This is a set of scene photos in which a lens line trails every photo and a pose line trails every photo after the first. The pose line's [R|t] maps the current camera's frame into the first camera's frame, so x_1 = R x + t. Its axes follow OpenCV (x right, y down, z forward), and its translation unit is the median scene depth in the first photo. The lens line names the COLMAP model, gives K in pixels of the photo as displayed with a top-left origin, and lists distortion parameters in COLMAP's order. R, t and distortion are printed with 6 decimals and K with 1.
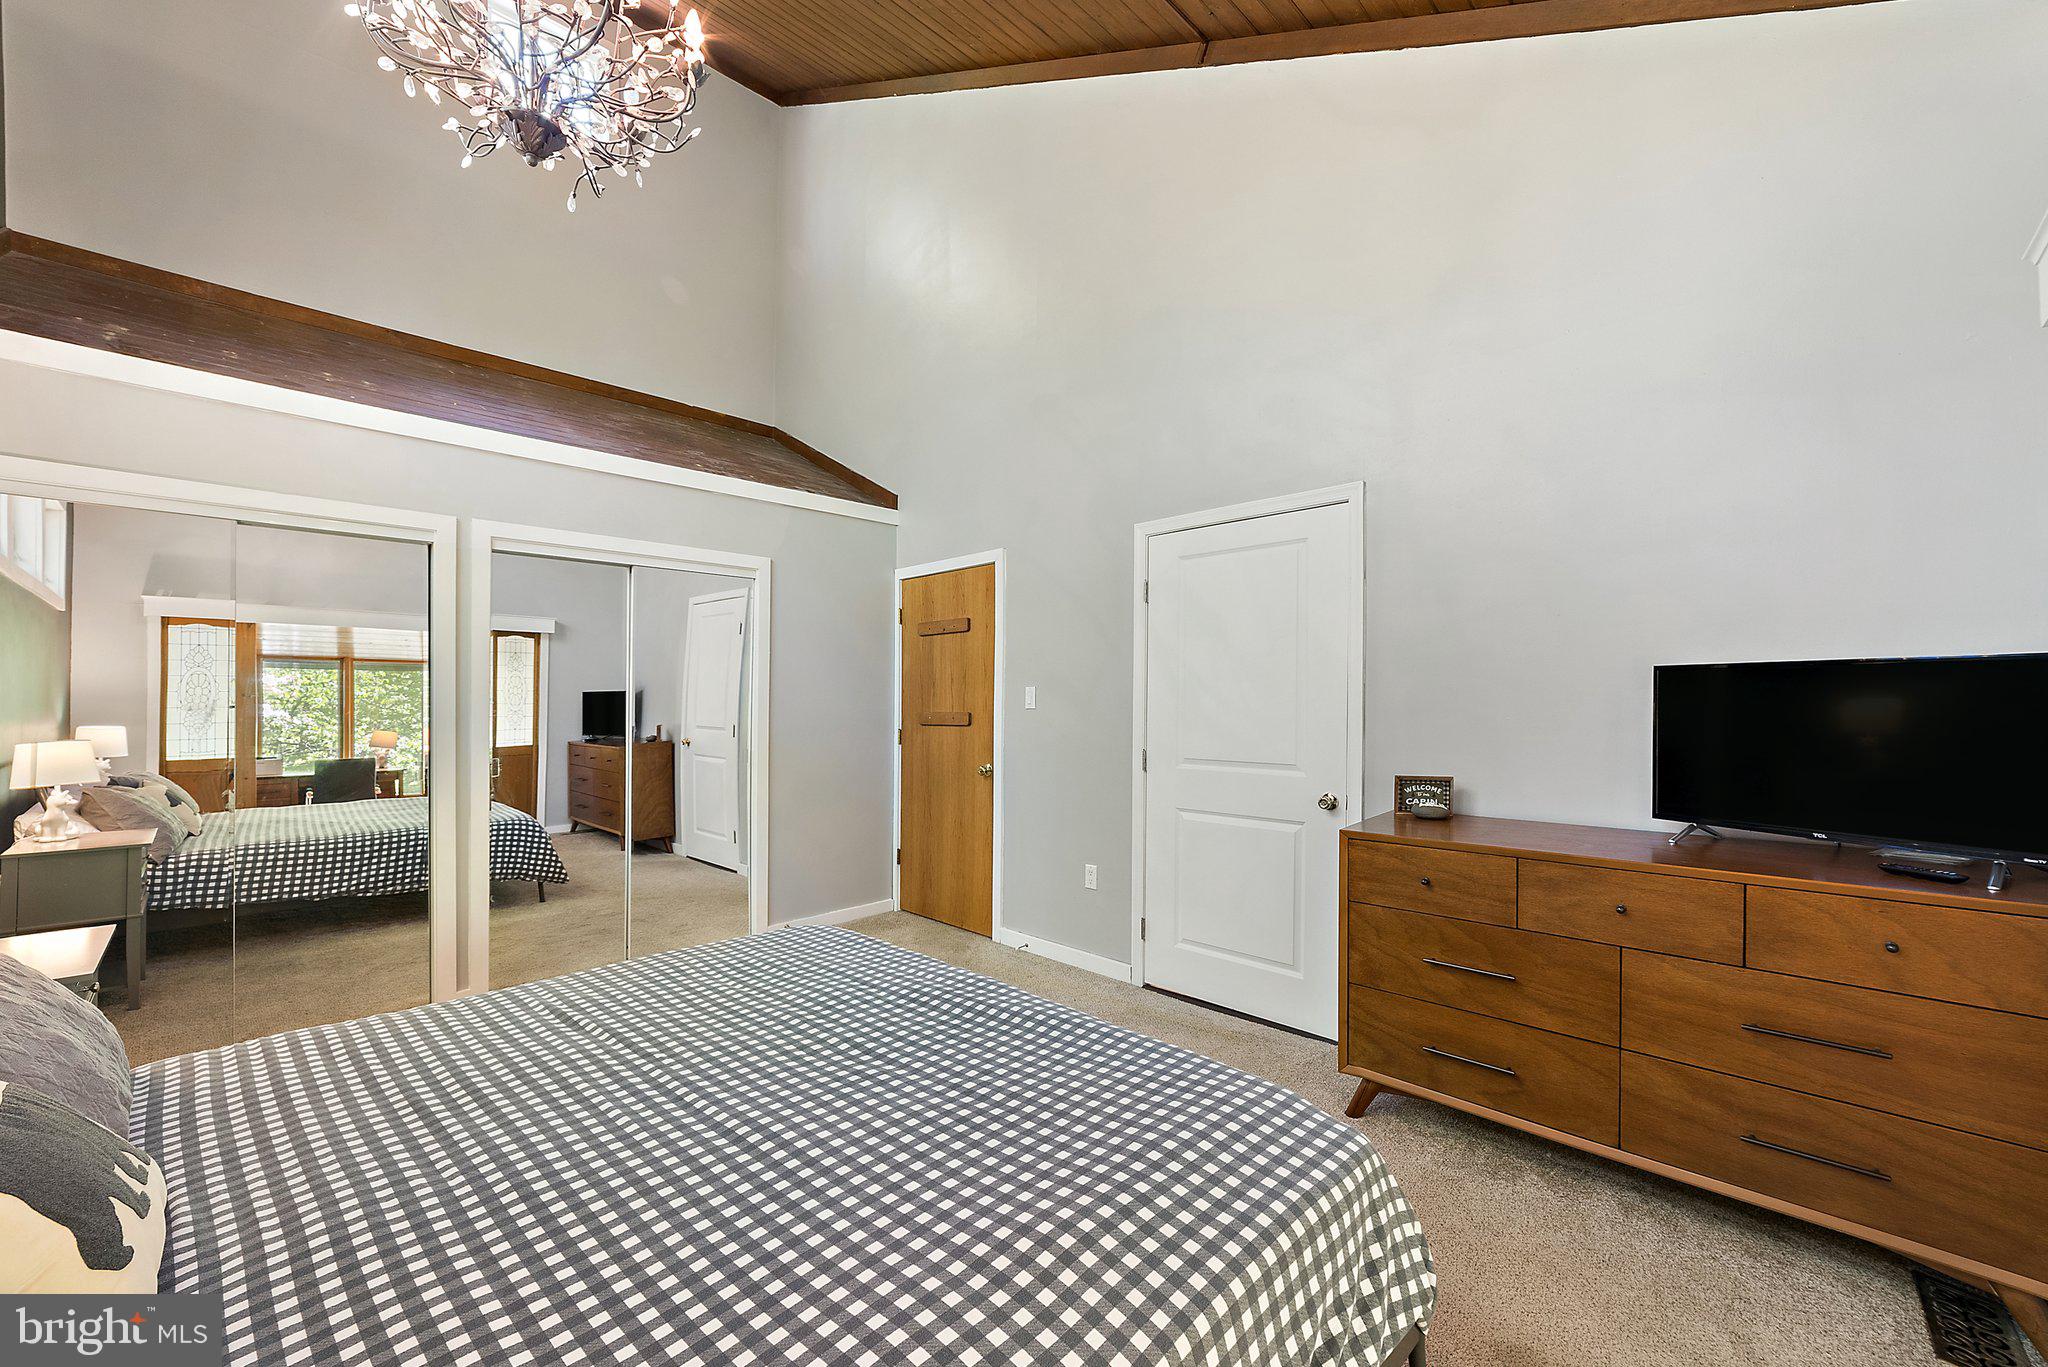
lens RADIAL K [[793.3, 0, 1030.8], [0, 793.3, 705.7], [0, 0, 1]] dist [0.000498, 0.000499]
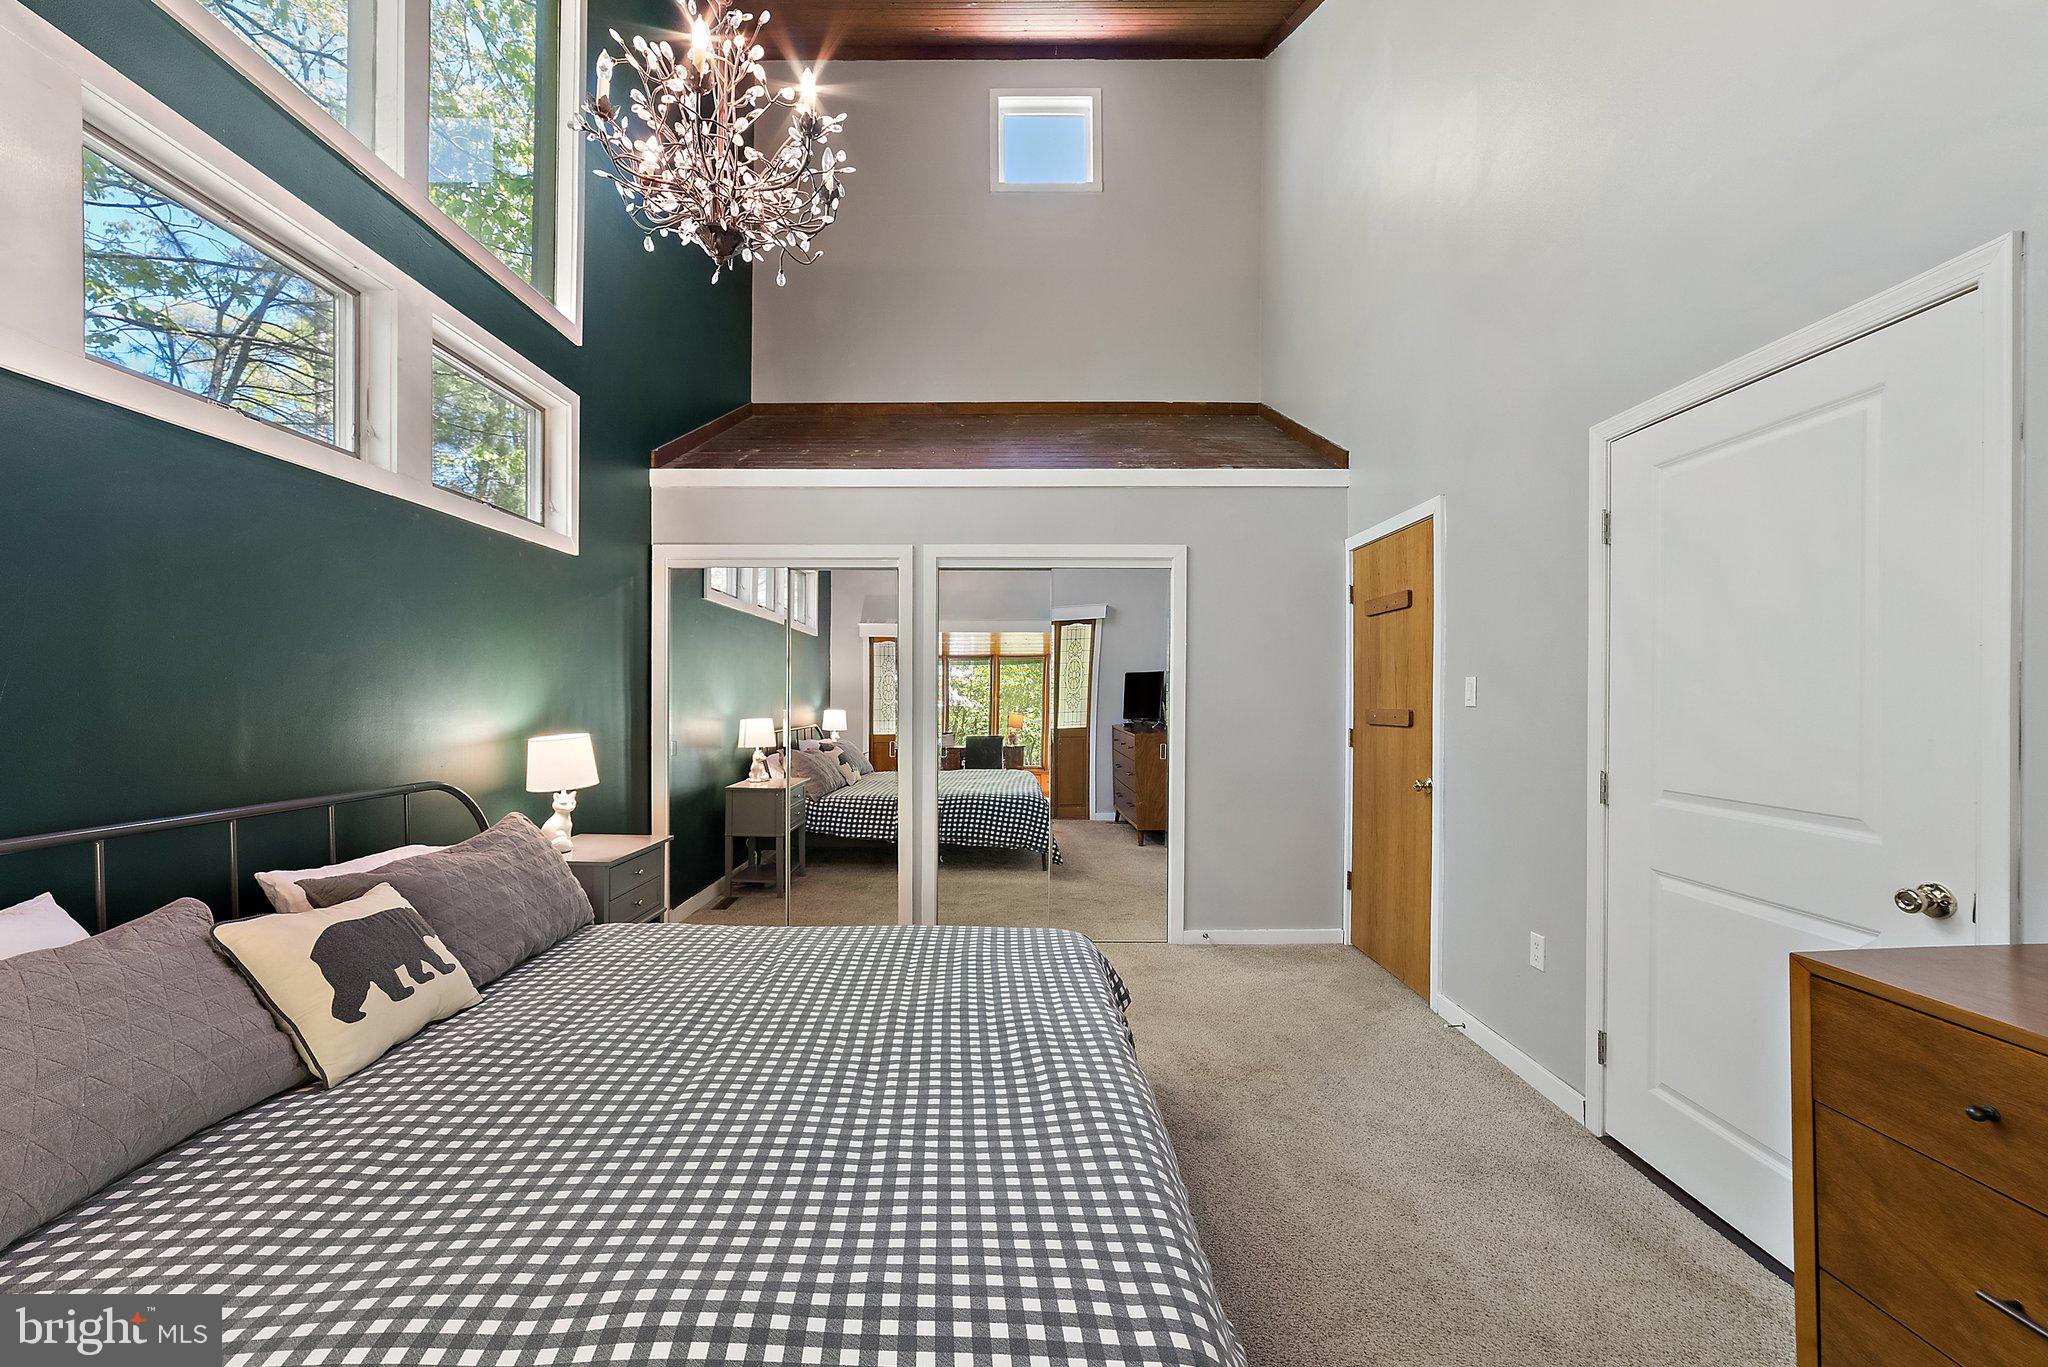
lens RADIAL K [[817.3, 0, 1008.7], [0, 817.3, 698.3], [0, 0, 1]] dist [-0.012697, 0.006183]
pose [[0.710086, 0.004429, -0.704101, 0.217796], [-0.004772, 0.999988, 0.001477, -0.002696], [0.704098, 0.002311, 0.710099, 0.153053]]
